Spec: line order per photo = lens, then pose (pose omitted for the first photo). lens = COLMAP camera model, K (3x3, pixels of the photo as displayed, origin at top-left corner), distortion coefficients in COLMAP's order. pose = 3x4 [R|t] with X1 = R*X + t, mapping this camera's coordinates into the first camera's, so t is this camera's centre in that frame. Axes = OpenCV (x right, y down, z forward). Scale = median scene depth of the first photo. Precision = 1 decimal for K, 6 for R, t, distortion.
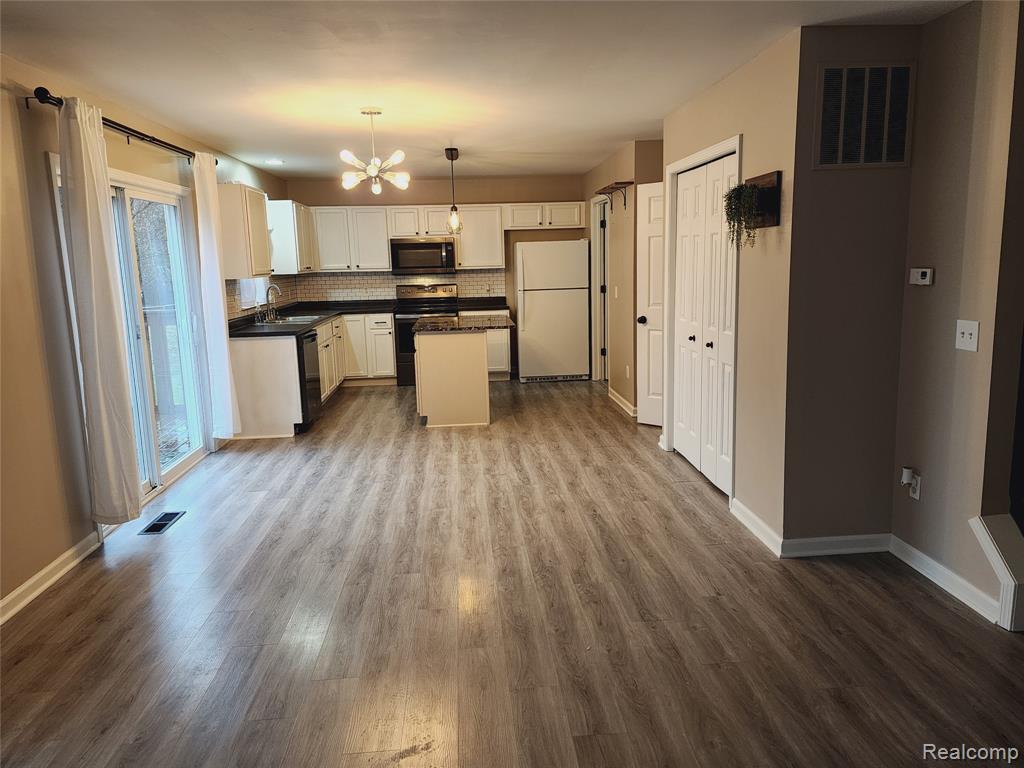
lens RADIAL K [[694.2, 0, 508.4], [0, 694.2, 379.8], [0, 0, 1]] dist [0.100995, -0.096389]
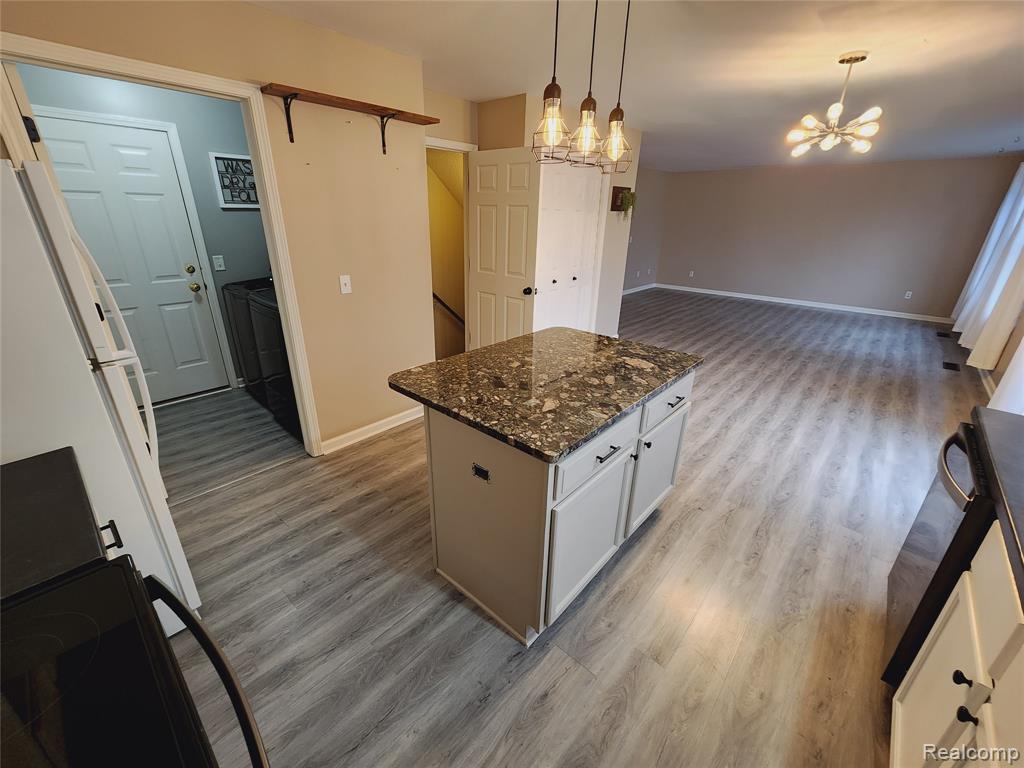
lens RADIAL K [[420.9, 0, 512.0], [0, 420.9, 384.0], [0, 0, 1]] dist [0.000198, 0.000099]
pose [[-0.696185, -0.256730, 0.670385, -0.193845], [0.124469, 0.876548, 0.464941, -0.170848], [-0.706989, 0.407128, -0.578285, 0.962185]]
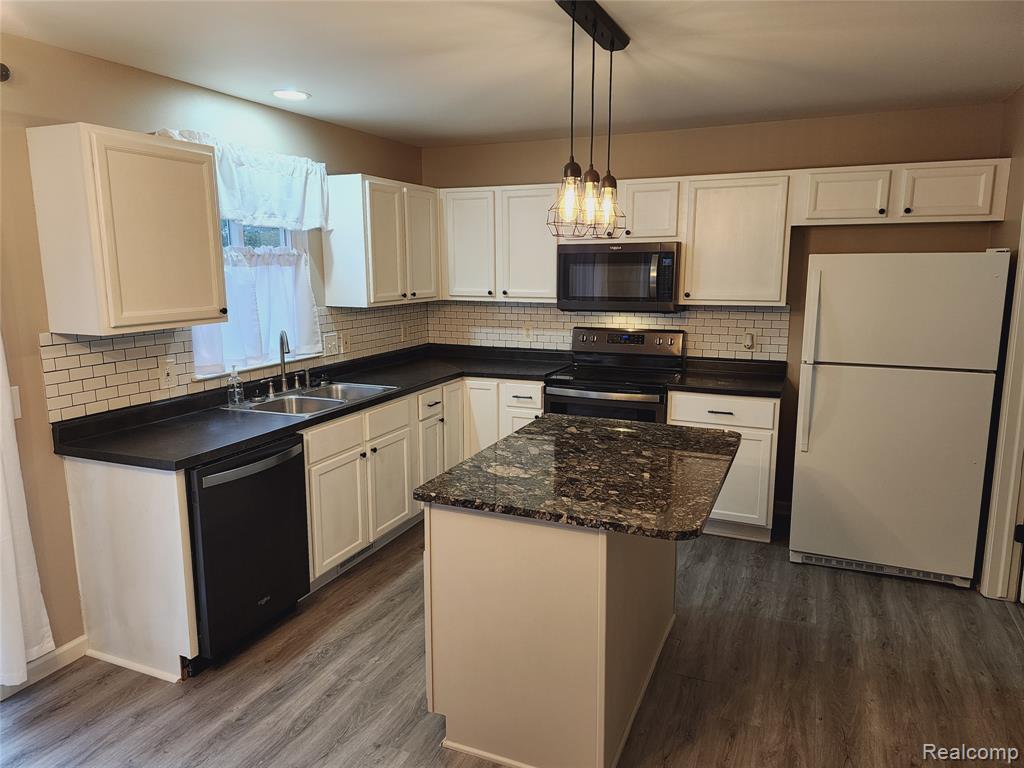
lens RADIAL K [[694.2, 0, 508.4], [0, 694.2, 379.8], [0, 0, 1]] dist [0.100995, -0.096389]
pose [[0.884153, 0.101019, -0.456145, 0.053614], [-0.099474, 0.994661, 0.027469, -0.107625], [0.456485, 0.021088, 0.889481, 0.499687]]
